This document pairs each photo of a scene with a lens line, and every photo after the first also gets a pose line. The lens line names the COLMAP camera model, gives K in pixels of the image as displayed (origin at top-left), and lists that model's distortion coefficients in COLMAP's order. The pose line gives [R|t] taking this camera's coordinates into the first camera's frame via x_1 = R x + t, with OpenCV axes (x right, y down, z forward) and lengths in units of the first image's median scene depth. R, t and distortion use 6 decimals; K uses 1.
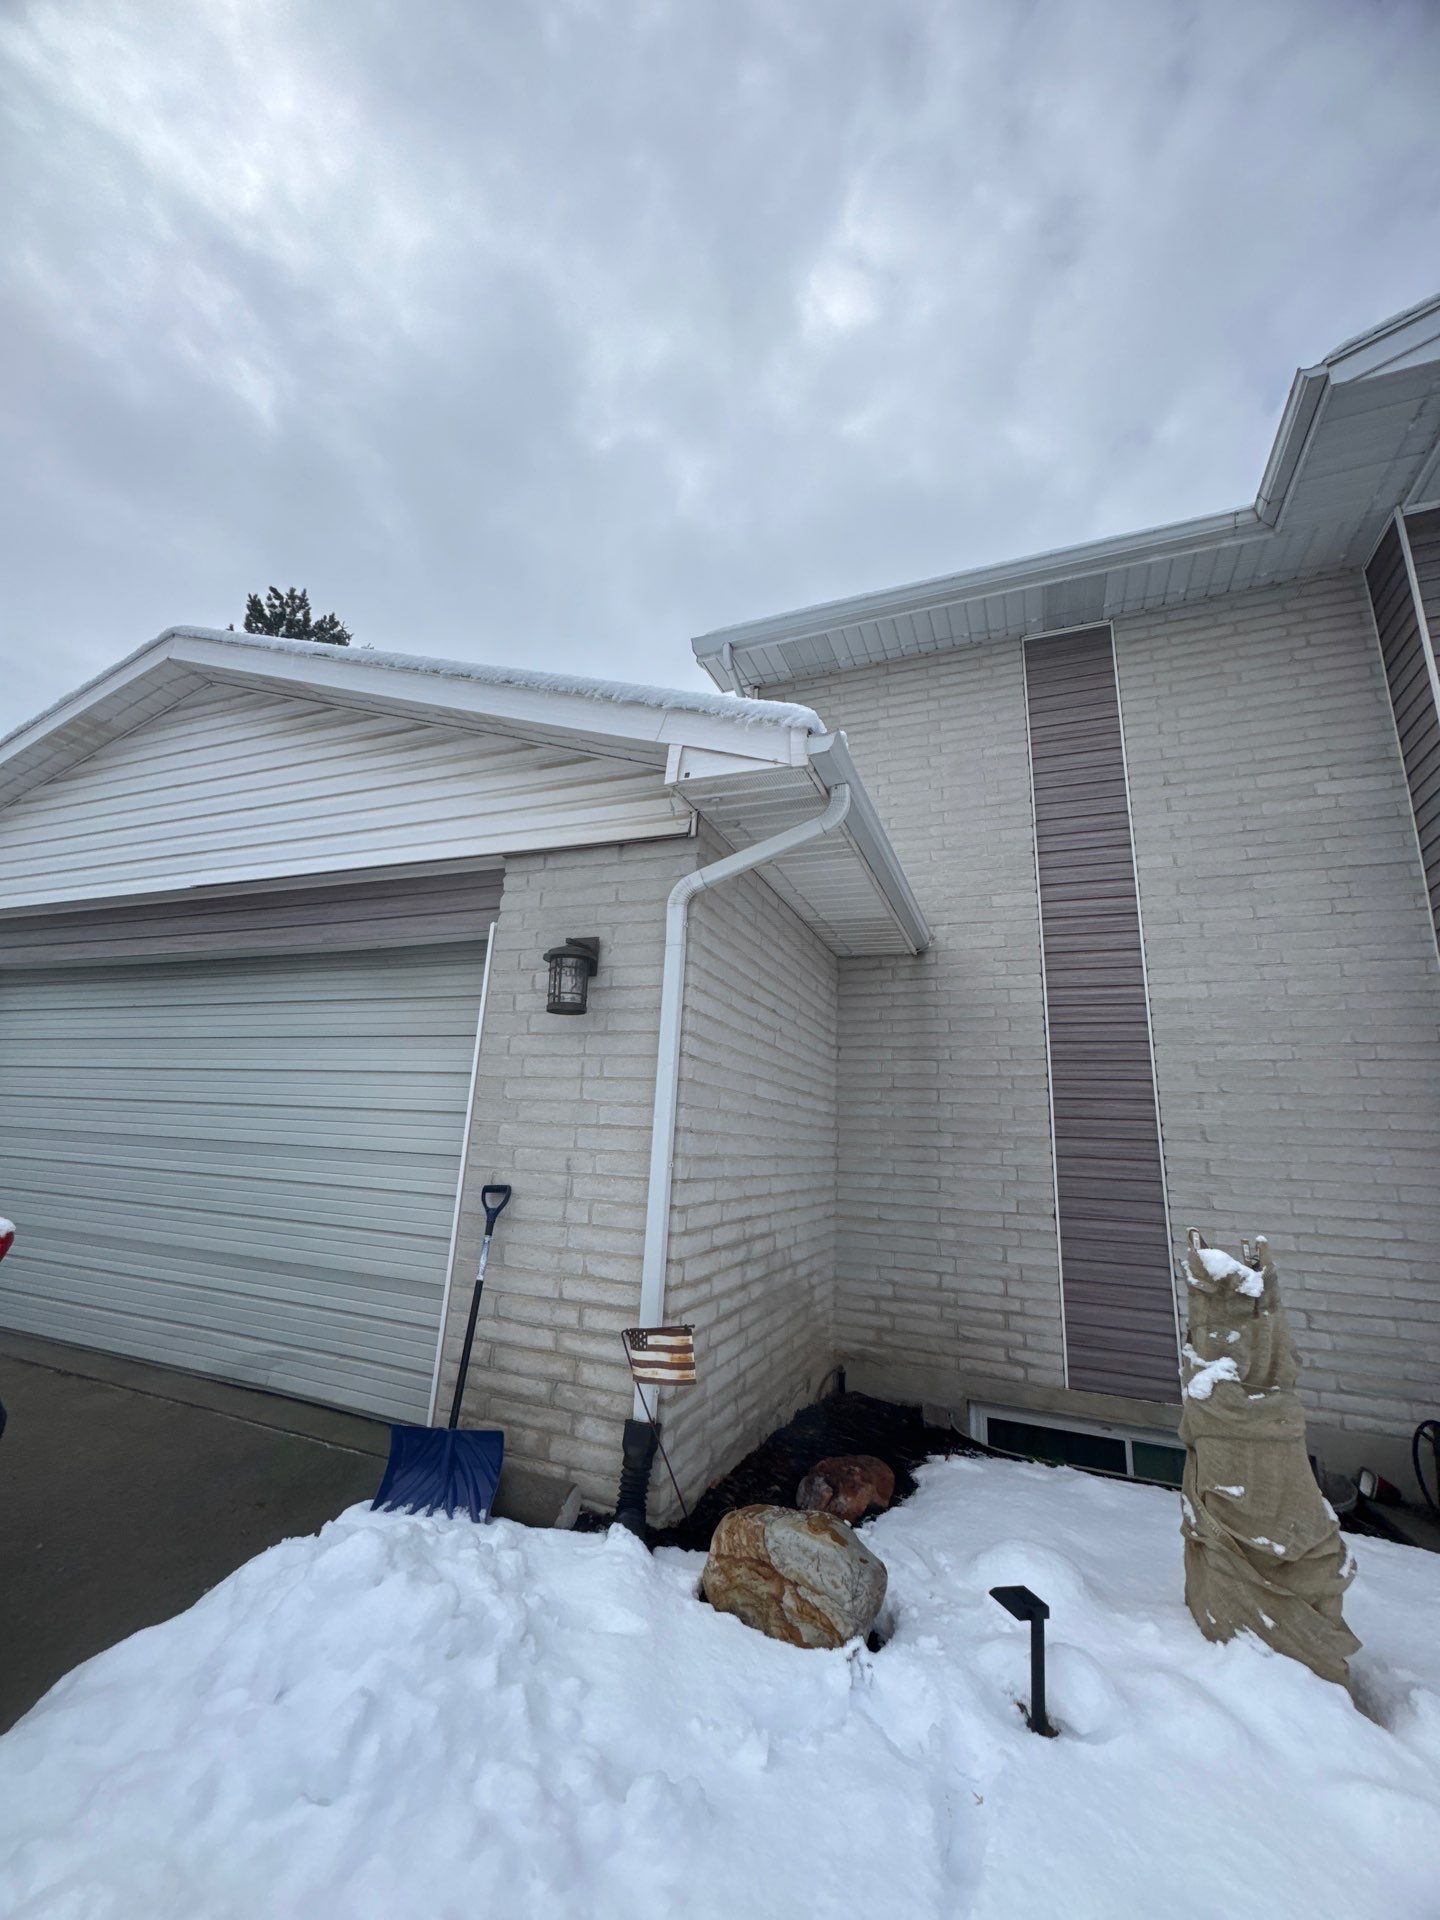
lens RADIAL K [[756.3, 0, 718.0], [0, 756.3, 951.0], [0, 0, 1]] dist [-0.001699, 0.000301]
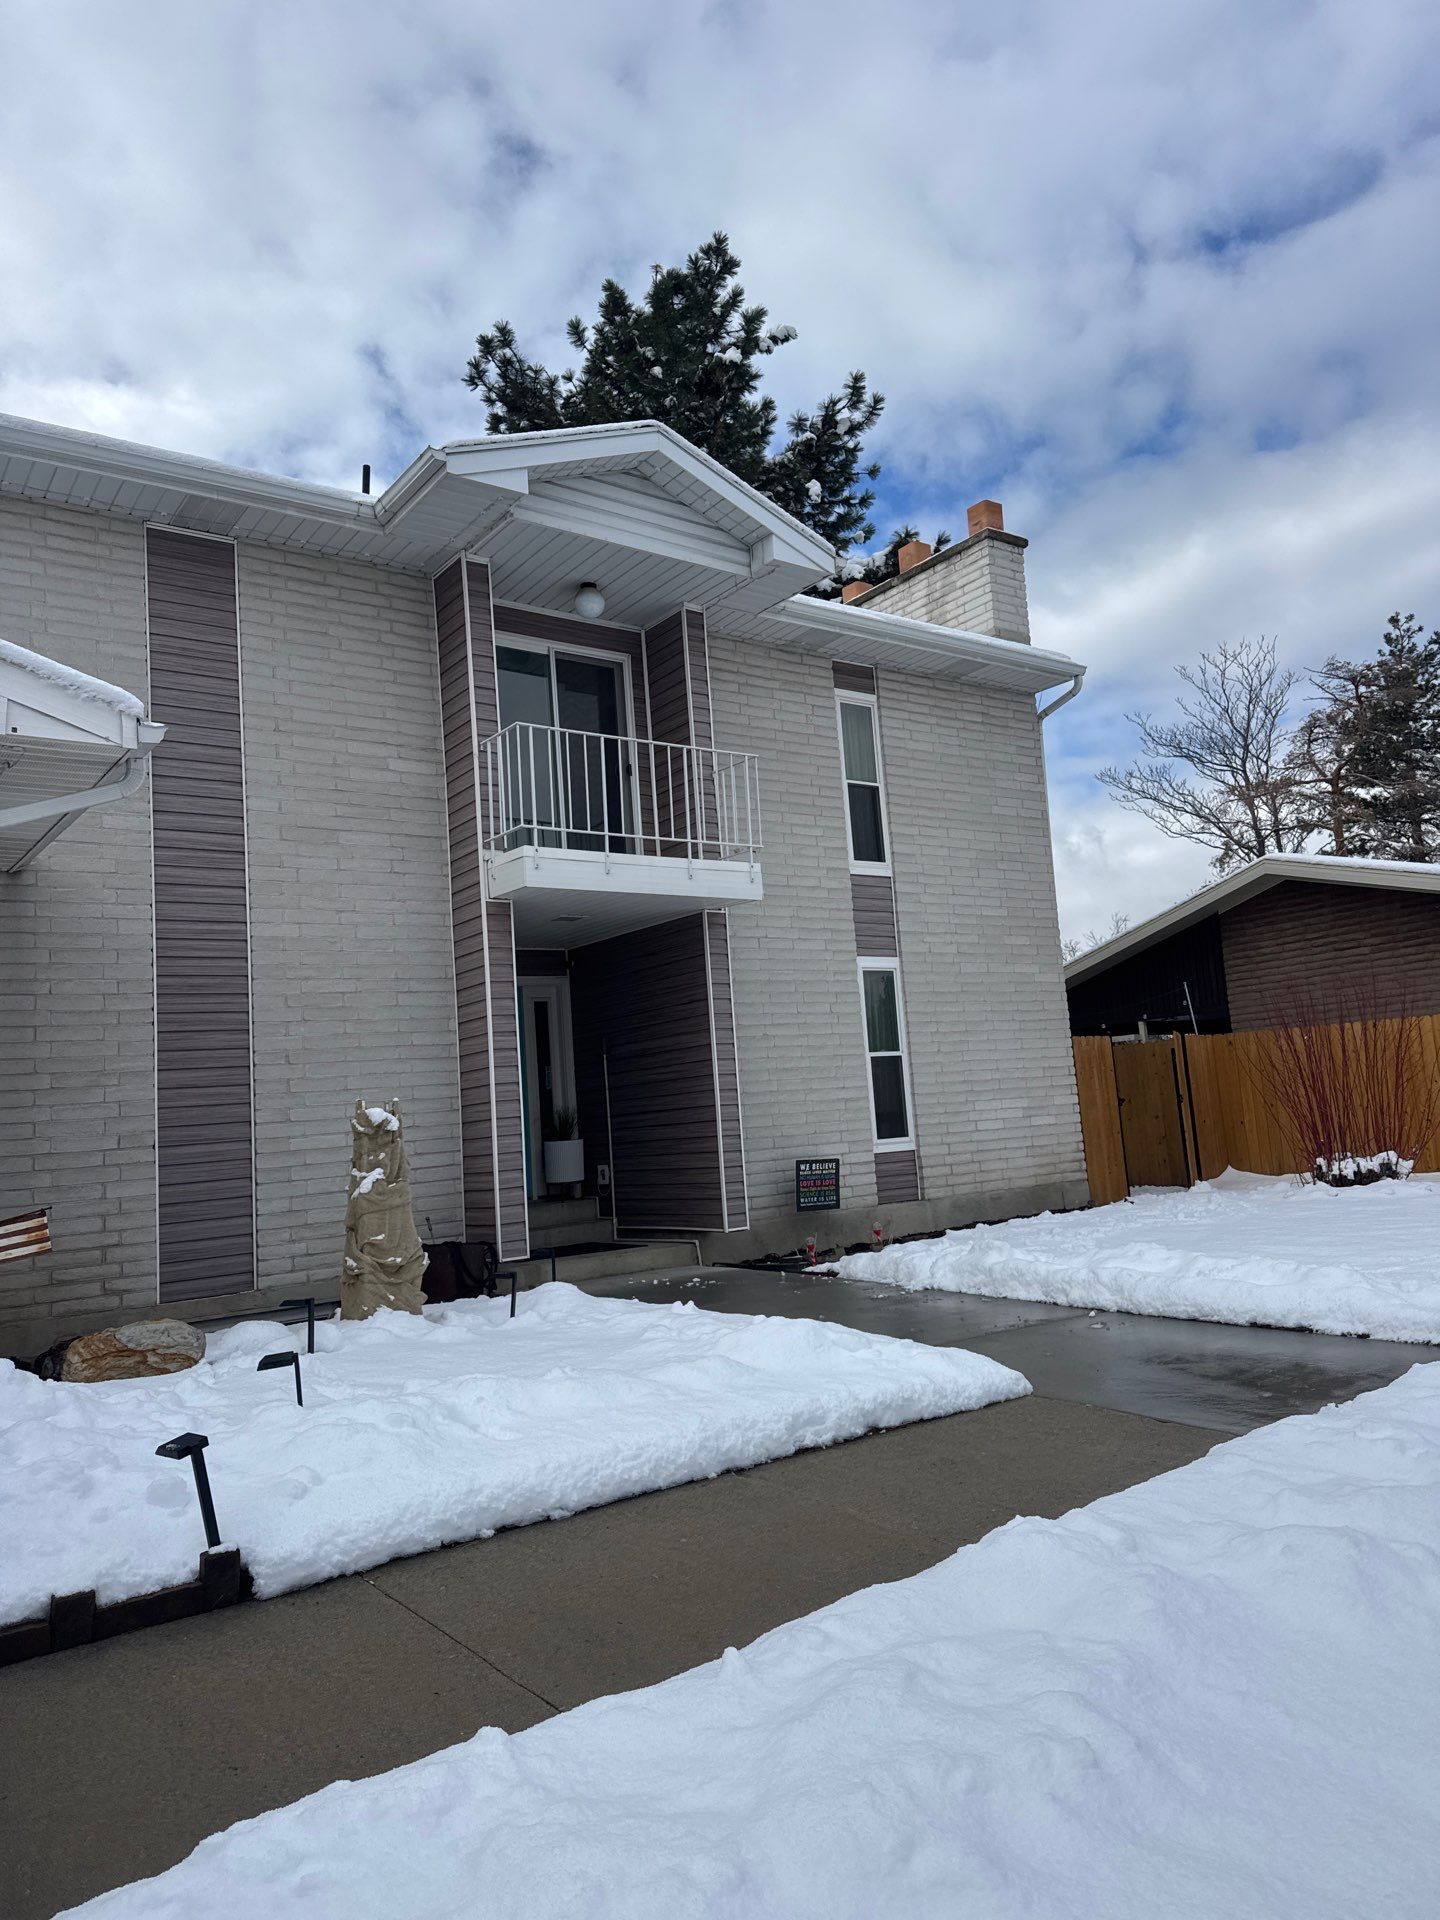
lens RADIAL K [[1441.2, 0, 720.0], [0, 1441.2, 960.0], [0, 0, 1]] dist [0.103011, -0.171345]
pose [[0.514961, 0.013591, 0.857106, -0.843366], [-0.116521, 0.991704, 0.054282, -0.091273], [-0.849257, -0.127824, 0.512272, -0.612262]]
